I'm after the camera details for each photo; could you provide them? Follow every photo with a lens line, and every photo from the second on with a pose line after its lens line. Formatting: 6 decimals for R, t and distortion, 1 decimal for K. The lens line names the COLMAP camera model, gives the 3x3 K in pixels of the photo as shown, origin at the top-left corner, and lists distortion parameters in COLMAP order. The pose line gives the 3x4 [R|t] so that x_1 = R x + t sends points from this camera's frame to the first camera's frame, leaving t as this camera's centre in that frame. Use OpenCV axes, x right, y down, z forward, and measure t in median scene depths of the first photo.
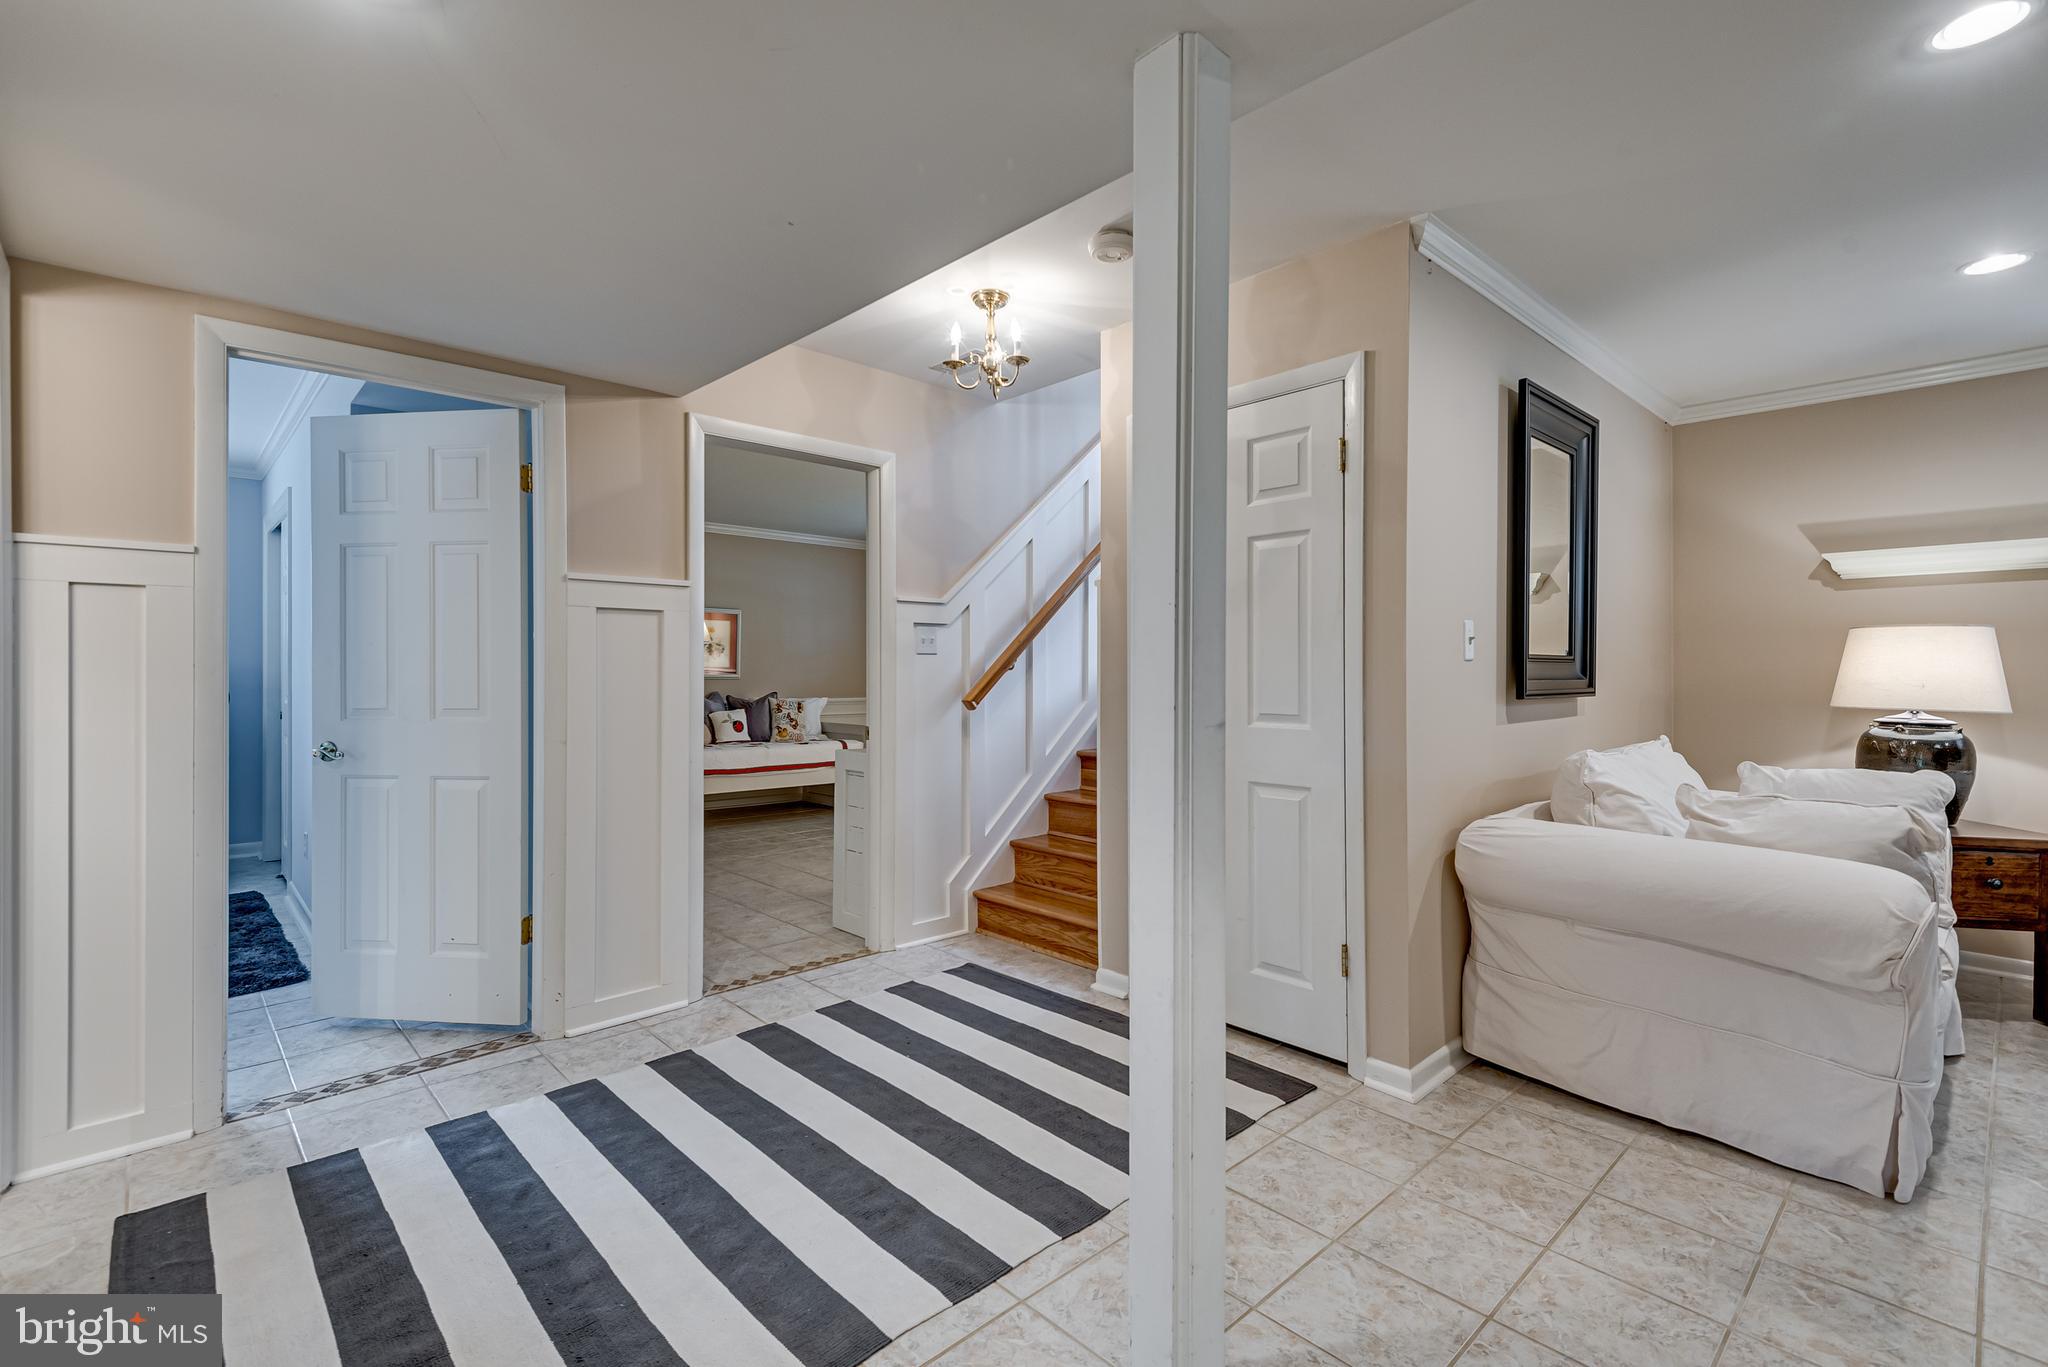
lens RADIAL K [[941.9, 0, 1046.6], [0, 941.9, 671.9], [0, 0, 1]] dist [0.022136, -0.007697]
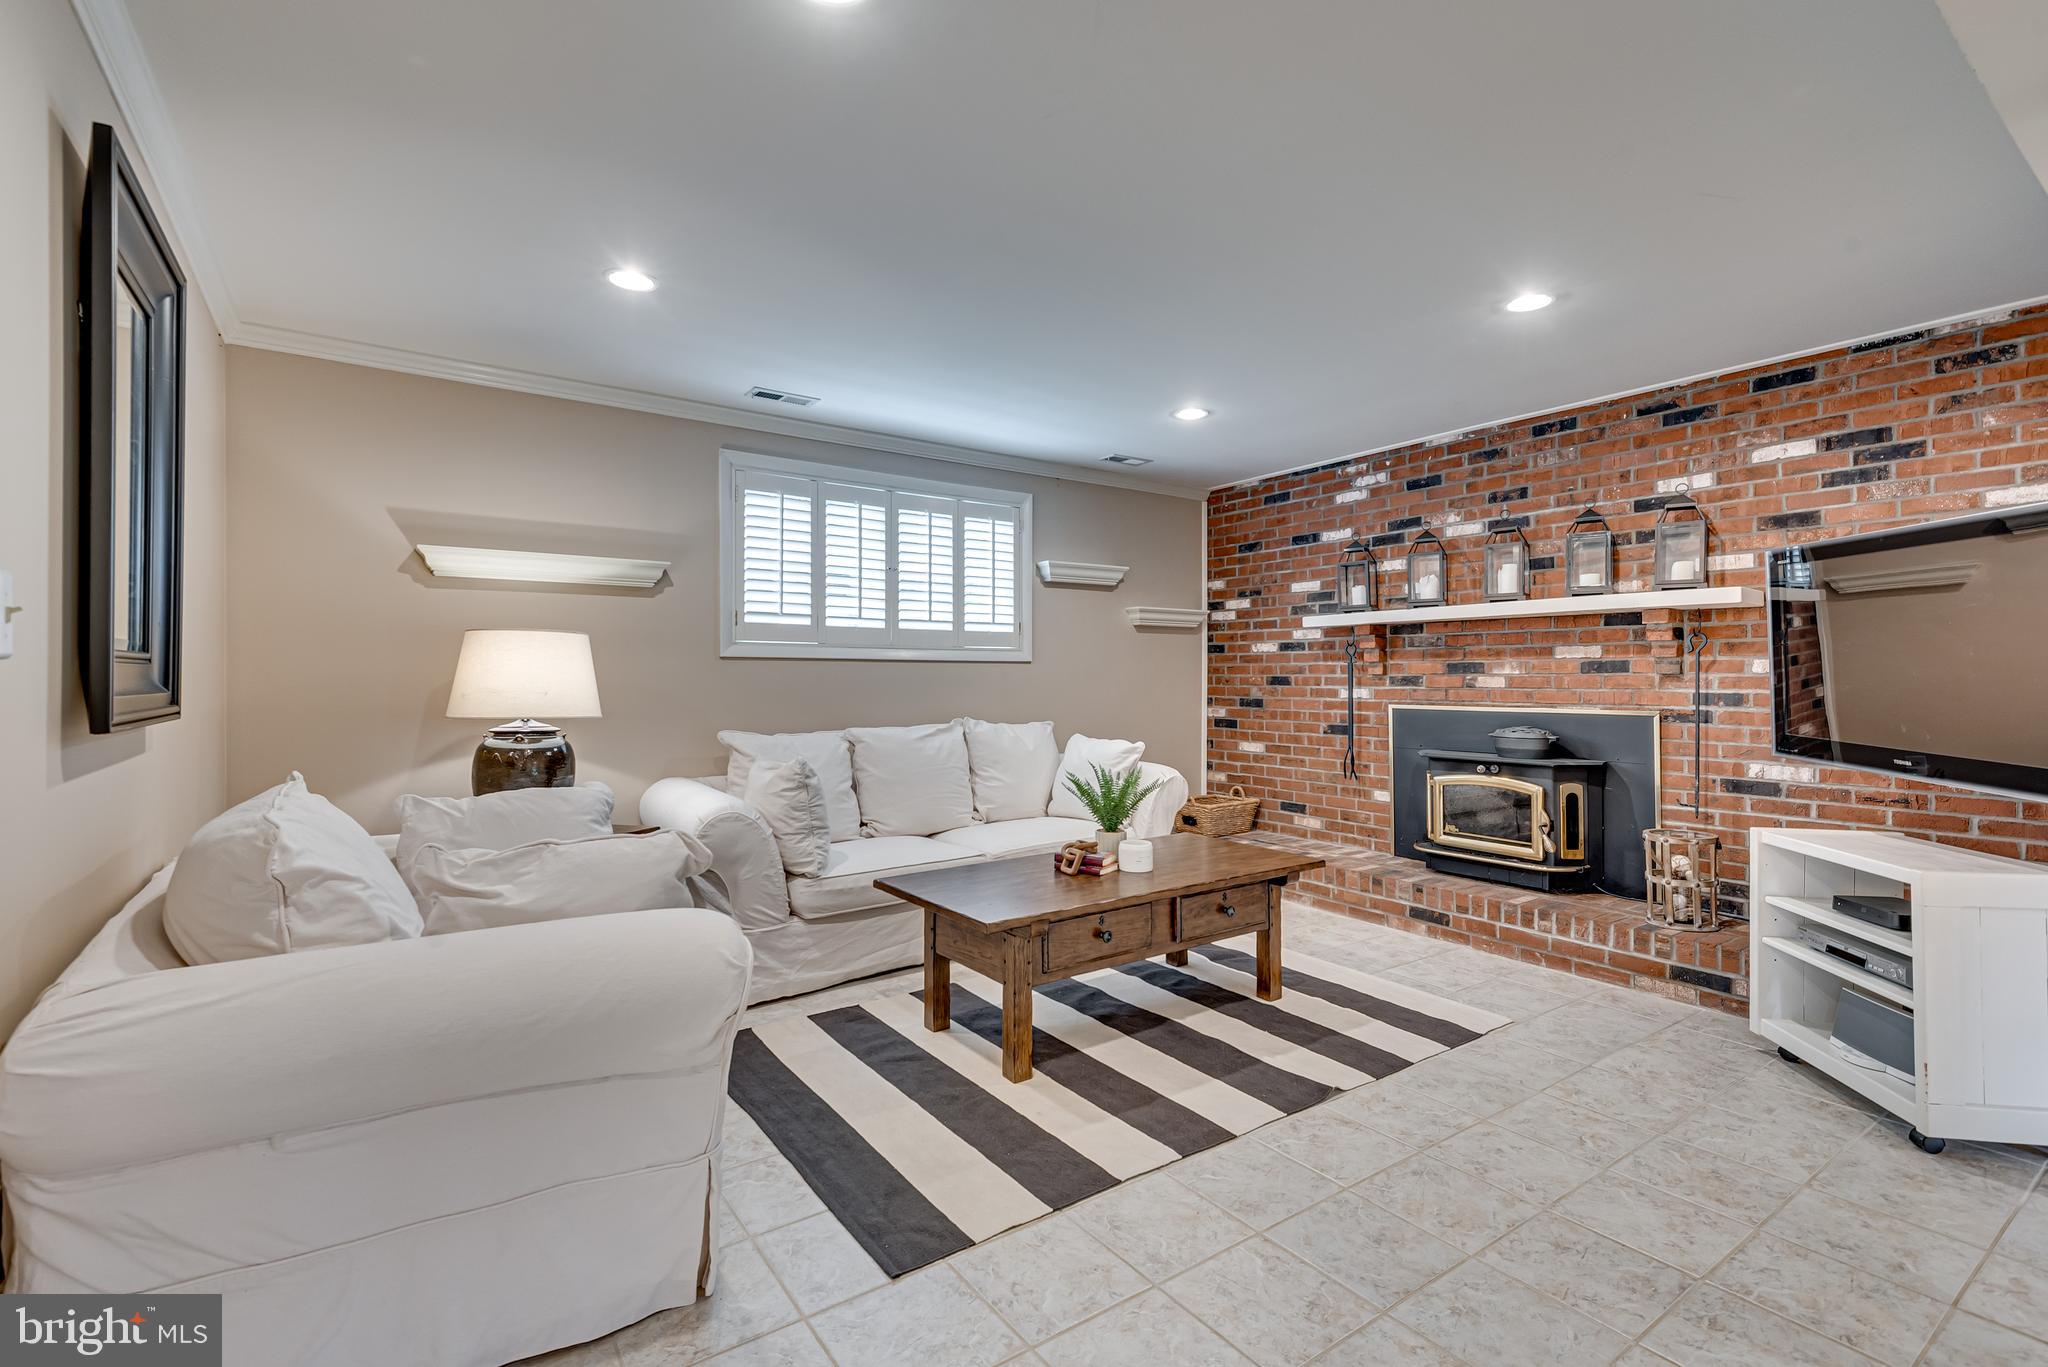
lens RADIAL K [[941.9, 0, 1030.8], [0, 941.9, 660.6], [0, 0, 1]] dist [0.022136, -0.007697]
pose [[0.144611, 0.015012, 0.989375, 0.051933], [0.000779, 0.999883, -0.015286, -0.001852], [-0.989488, 0.002981, 0.144583, 0.369119]]
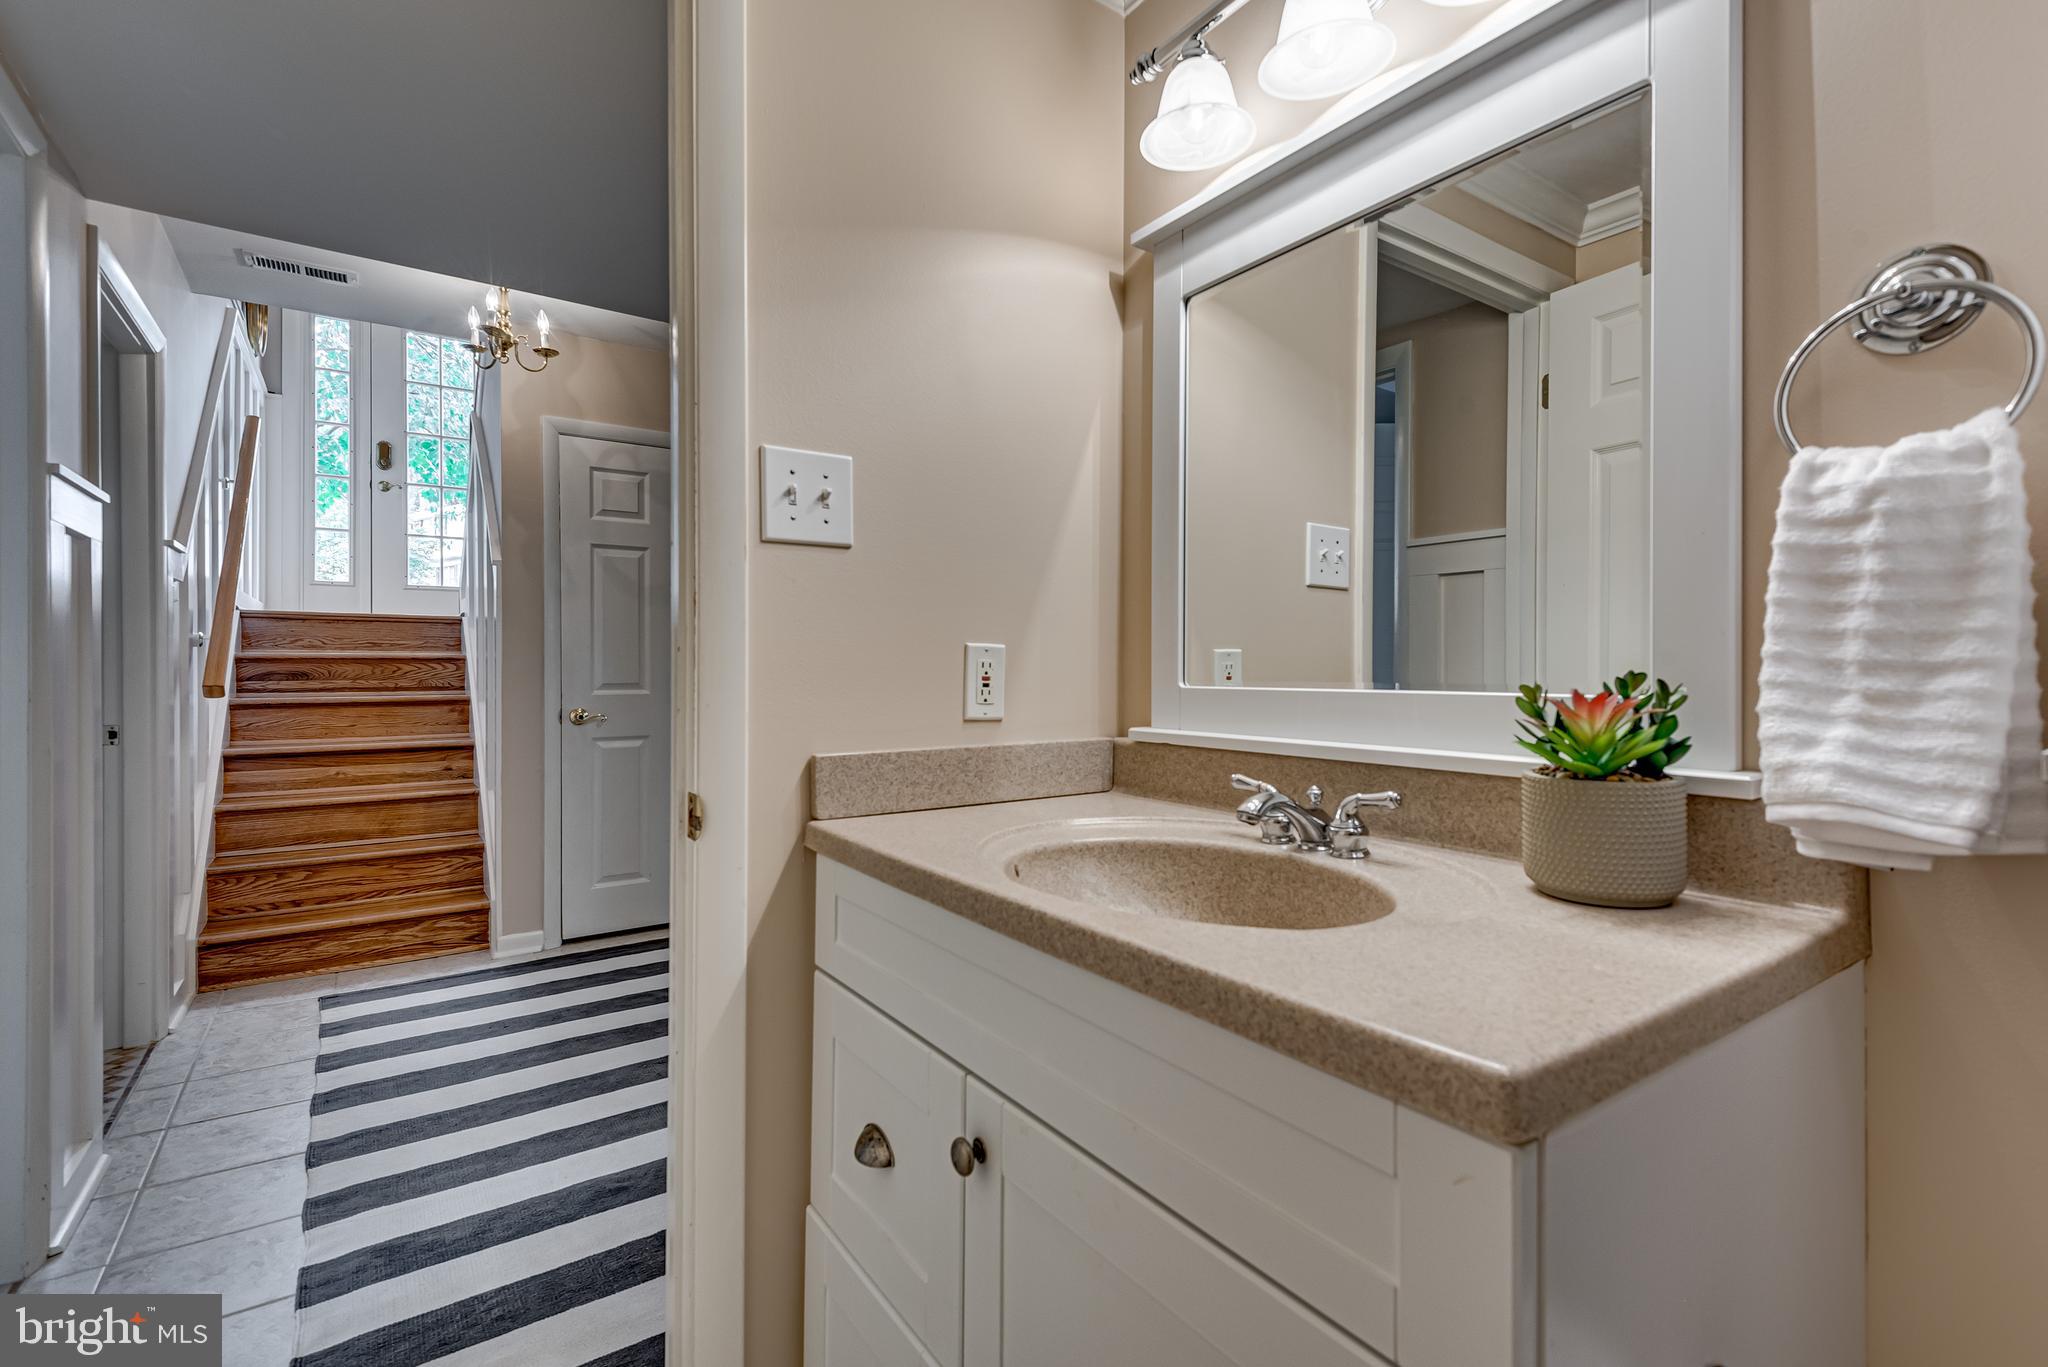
lens RADIAL K [[941.9, 0, 1008.7], [0, 941.9, 662.4], [0, 0, 1]] dist [0.022136, -0.007697]
pose [[0.159957, 0.001324, 0.987123, -0.940043], [0.001213, 0.999998, -0.001537, 0.016580], [-0.987123, 0.001443, 0.159955, 0.305031]]
